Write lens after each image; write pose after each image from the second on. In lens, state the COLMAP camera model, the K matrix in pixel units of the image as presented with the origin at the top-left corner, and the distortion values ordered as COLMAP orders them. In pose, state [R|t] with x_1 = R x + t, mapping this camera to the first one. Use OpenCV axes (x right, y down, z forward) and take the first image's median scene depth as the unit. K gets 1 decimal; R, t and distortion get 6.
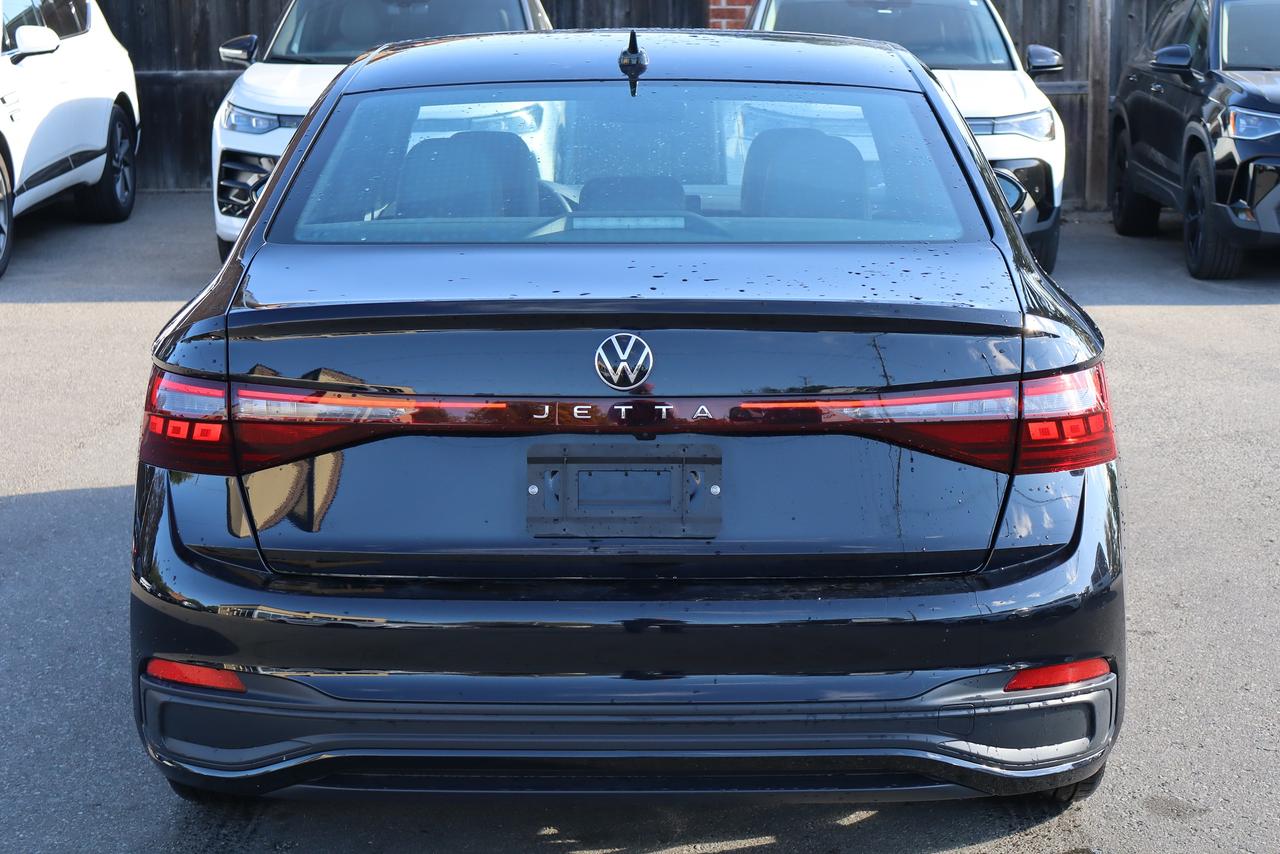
lens RADIAL K [[2620.1, 0, 637.3], [0, 2620.1, 428.2], [0, 0, 1]] dist [-0.024569, 0.000000]
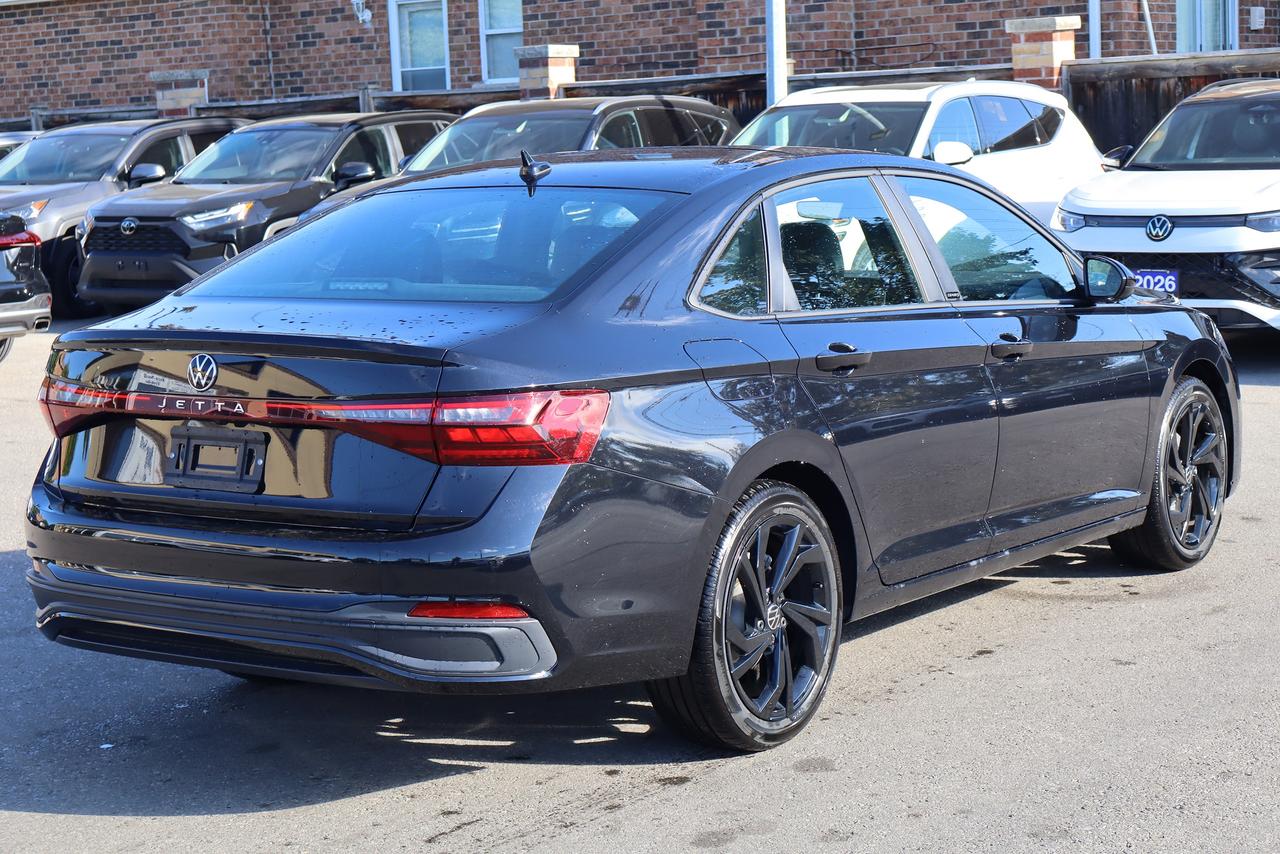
lens RADIAL K [[2522.9, 0, 642.8], [0, 2522.9, 418.5], [0, 0, 1]] dist [0.347281, 0.000000]
pose [[0.821456, 0.046052, -0.568409, 1.019077], [-0.069773, 0.997362, -0.020030, 0.012634], [0.565987, 0.056113, 0.822502, -0.061909]]
